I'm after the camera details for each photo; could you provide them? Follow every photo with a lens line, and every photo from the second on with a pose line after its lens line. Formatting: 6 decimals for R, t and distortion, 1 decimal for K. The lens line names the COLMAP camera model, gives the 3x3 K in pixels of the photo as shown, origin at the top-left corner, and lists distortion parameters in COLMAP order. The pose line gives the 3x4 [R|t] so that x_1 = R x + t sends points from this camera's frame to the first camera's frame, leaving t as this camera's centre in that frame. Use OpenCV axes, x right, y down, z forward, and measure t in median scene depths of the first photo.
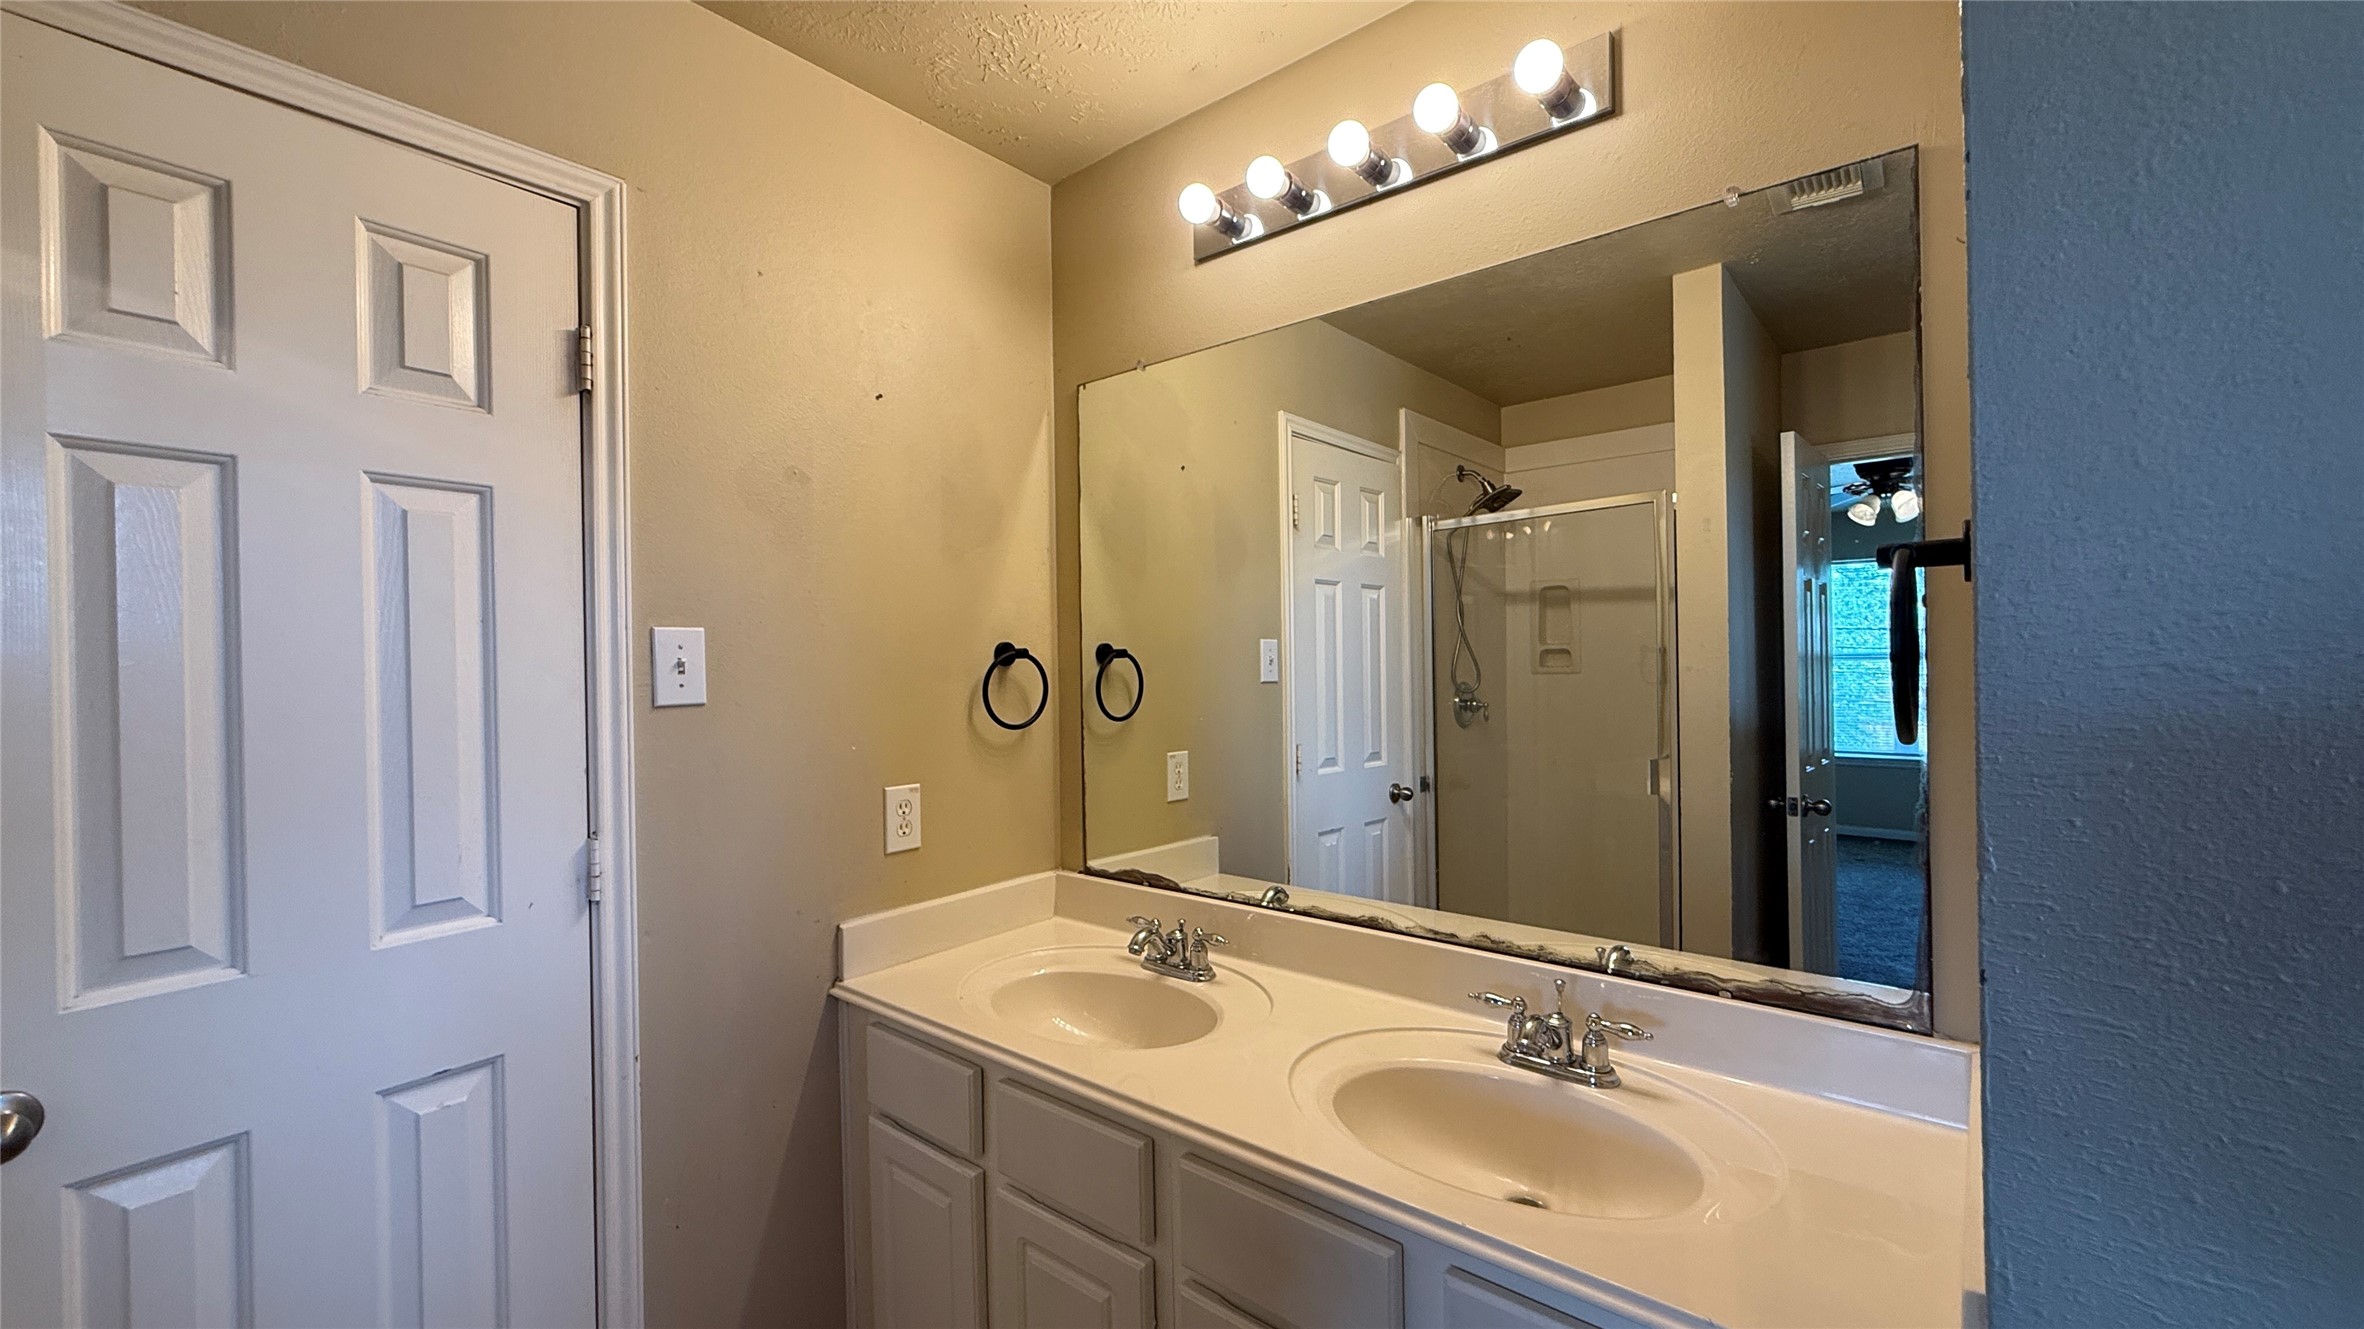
lens RADIAL K [[953.3, 0, 1176.0], [0, 953.3, 674.3], [0, 0, 1]] dist [0.001412, 0.000225]
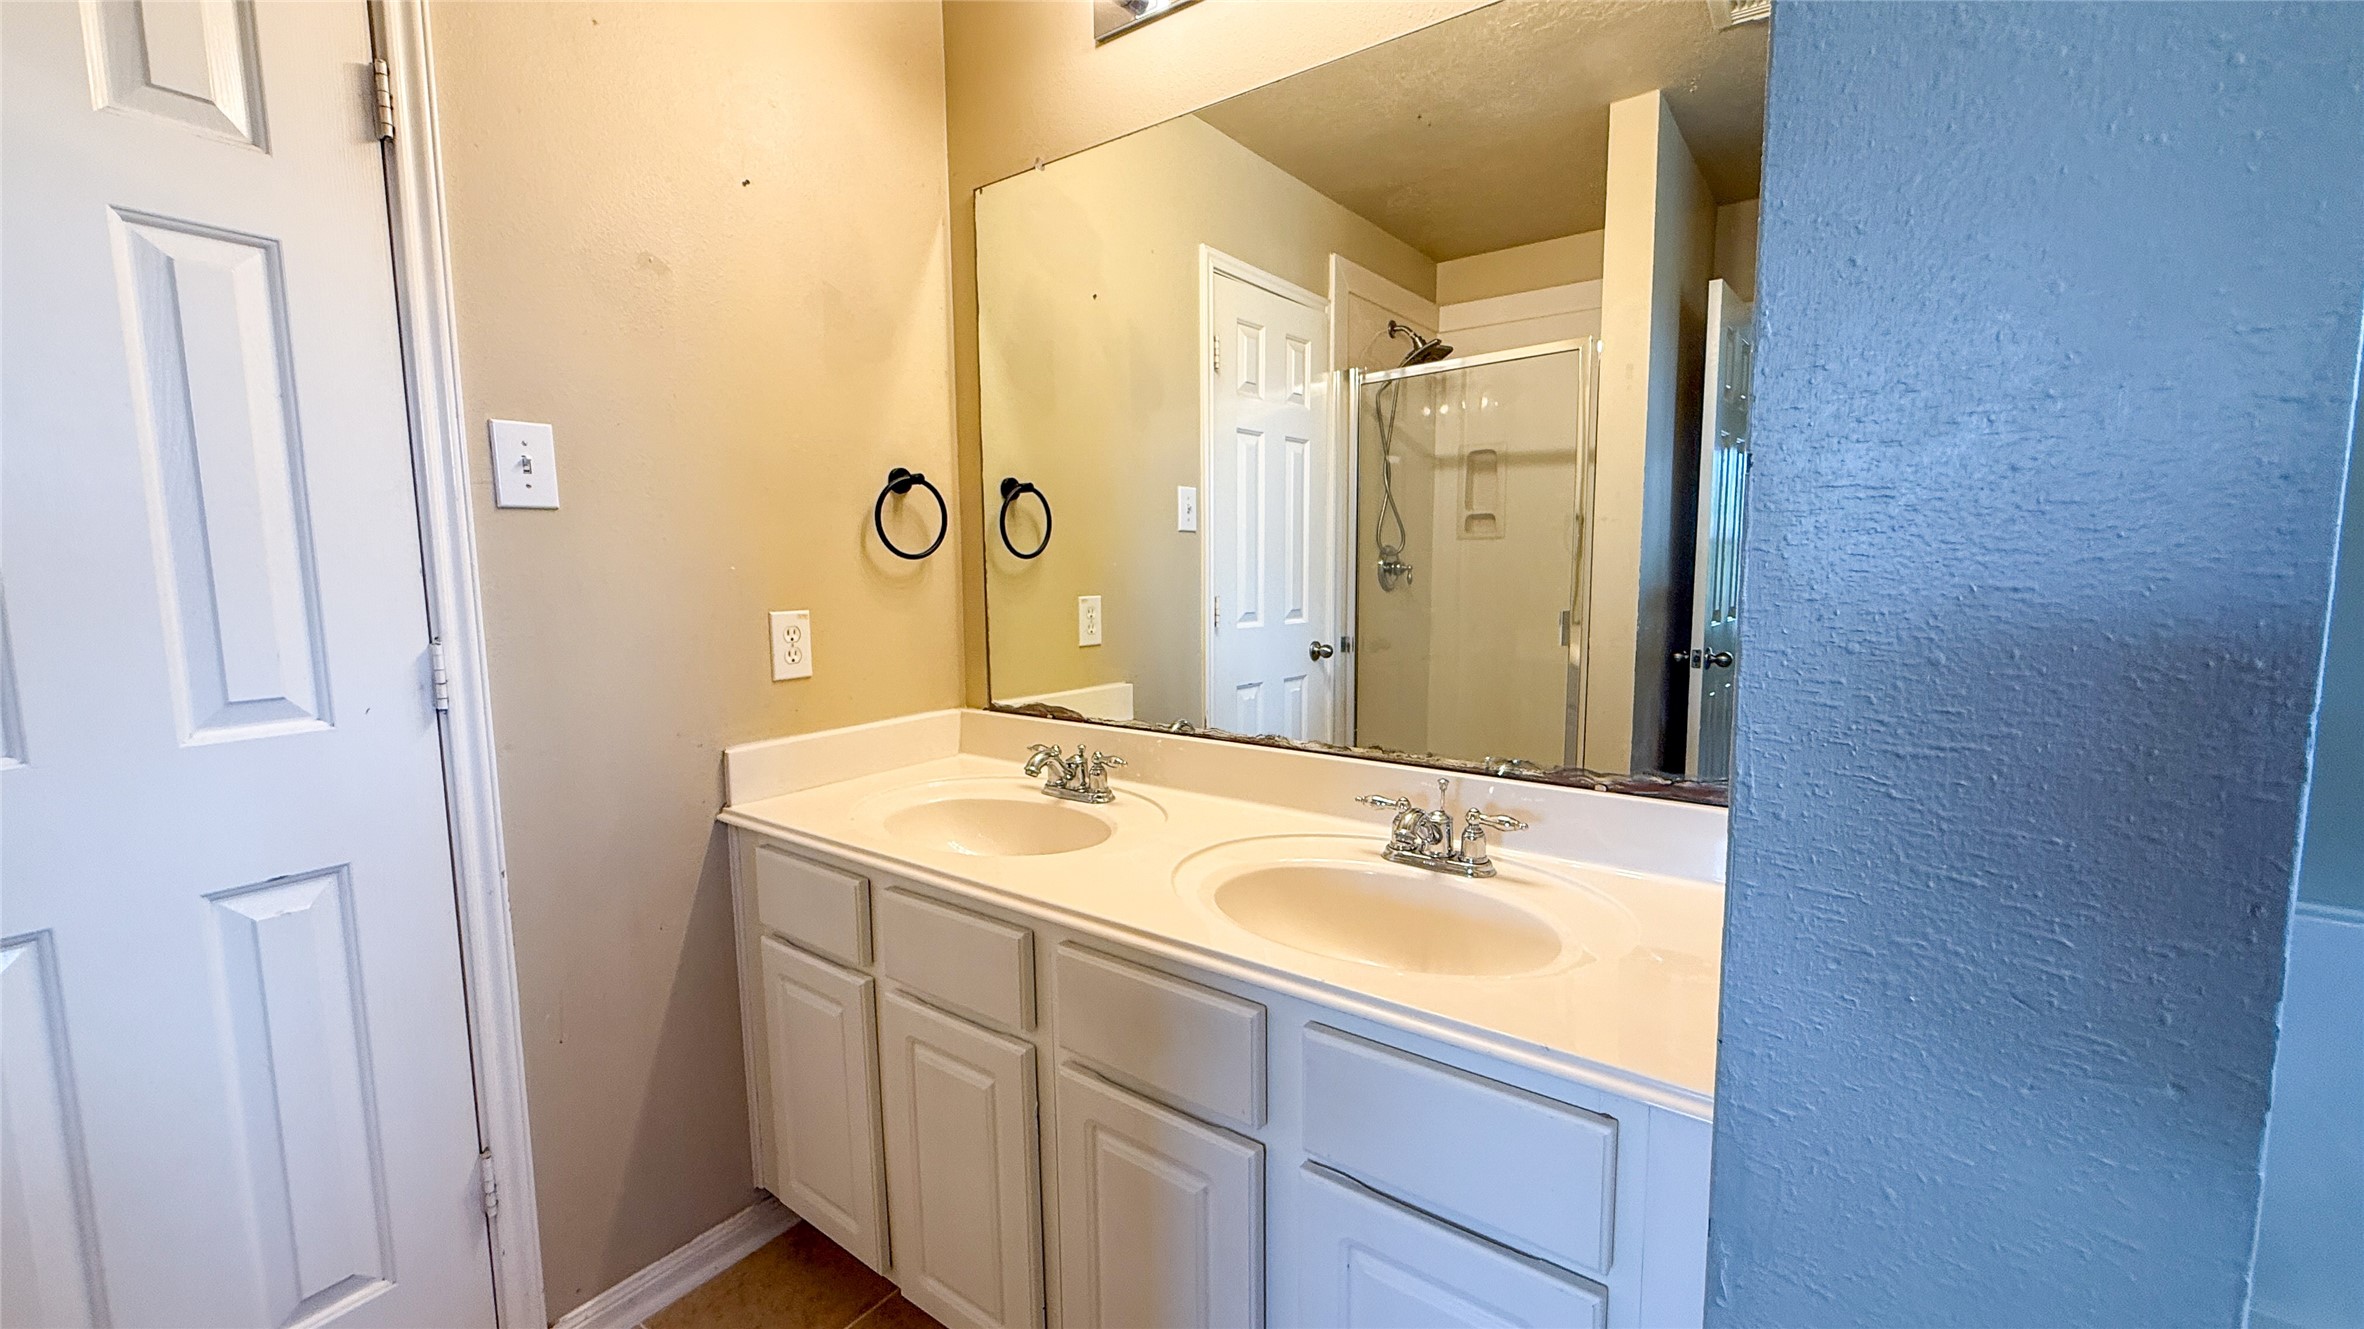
lens RADIAL K [[953.3, 0, 1176.0], [0, 953.3, 674.3], [0, 0, 1]] dist [0.001412, 0.000225]
pose [[0.998261, -0.001203, 0.058936, 0.053502], [-0.005254, 0.993997, 0.109277, 0.089198], [-0.058714, -0.109397, 0.992263, 0.025014]]
